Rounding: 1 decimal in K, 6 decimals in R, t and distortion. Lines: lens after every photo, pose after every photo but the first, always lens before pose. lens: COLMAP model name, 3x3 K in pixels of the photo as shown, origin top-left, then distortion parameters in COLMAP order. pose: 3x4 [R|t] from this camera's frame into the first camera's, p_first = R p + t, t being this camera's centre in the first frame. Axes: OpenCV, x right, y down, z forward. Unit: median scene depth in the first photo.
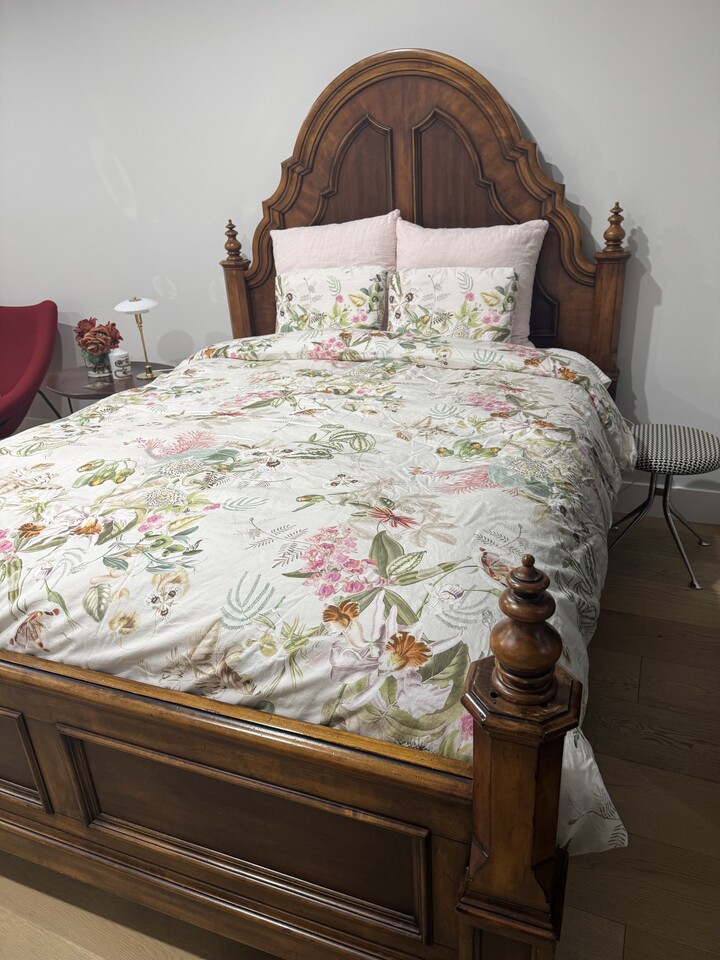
lens RADIAL K [[668.6, 0, 360.0], [0, 668.6, 480.0], [0, 0, 1]] dist [0.137384, -0.233024]
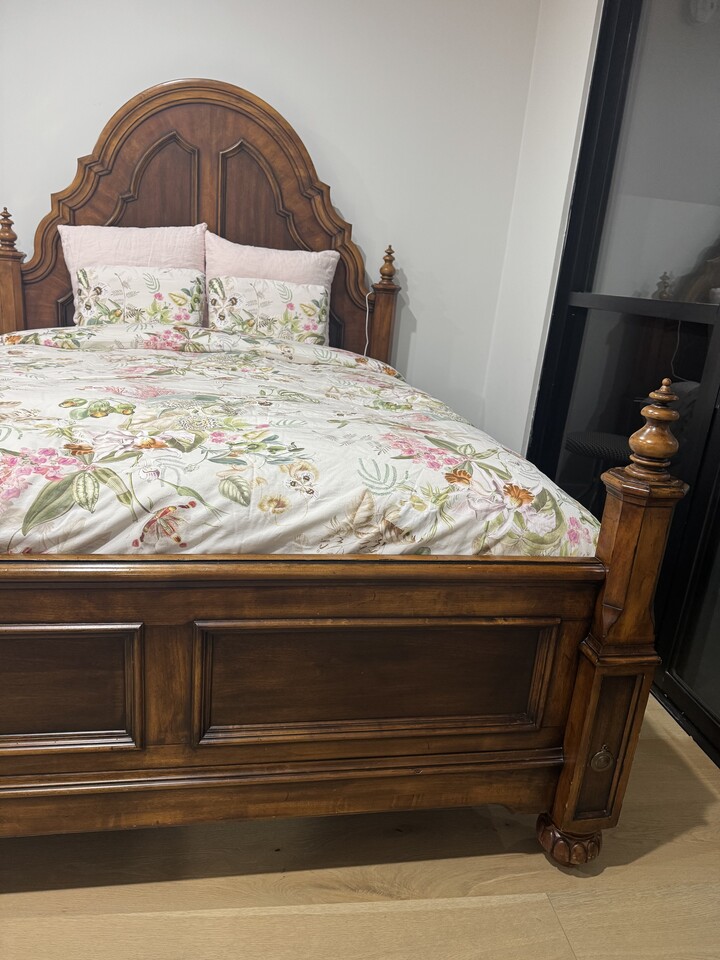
lens RADIAL K [[668.6, 0, 360.0], [0, 668.6, 480.0], [0, 0, 1]] dist [0.137384, -0.233024]
pose [[0.847171, -0.032178, 0.530345, -0.350396], [0.086924, 0.993110, -0.078596, 0.118613], [-0.524162, 0.112684, 0.844131, 0.018147]]
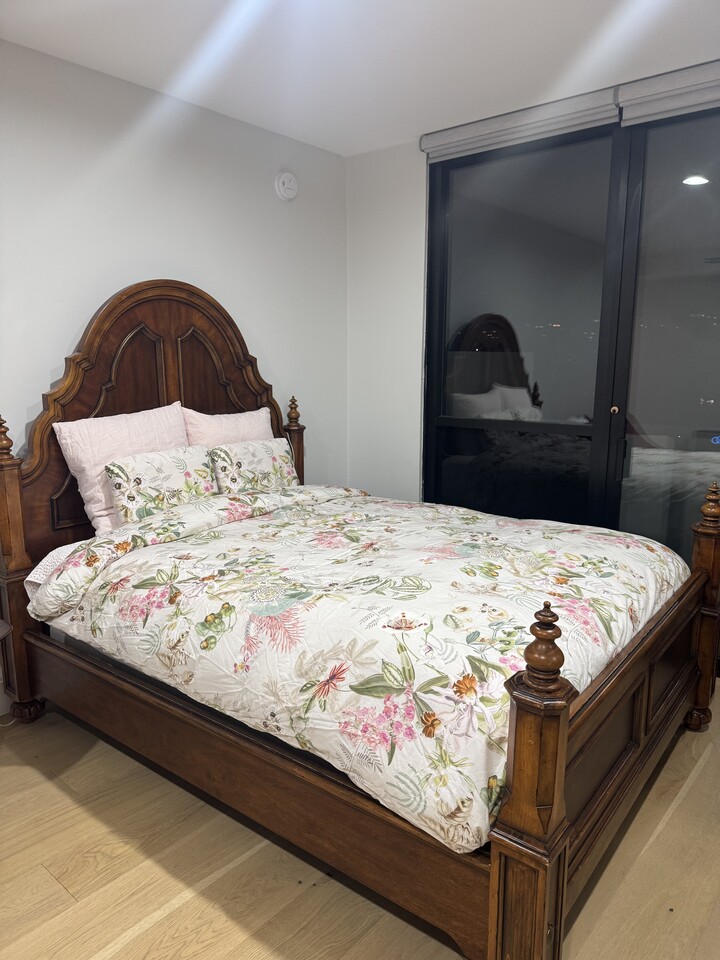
lens RADIAL K [[654.6, 0, 350.5], [0, 654.6, 496.3], [0, 0, 1]] dist [0.137352, -0.209563]
pose [[0.307231, -0.143731, 0.940718, -1.058775], [0.368464, 0.929389, 0.021663, -0.174094], [-0.877407, 0.339965, 0.338497, 0.444437]]
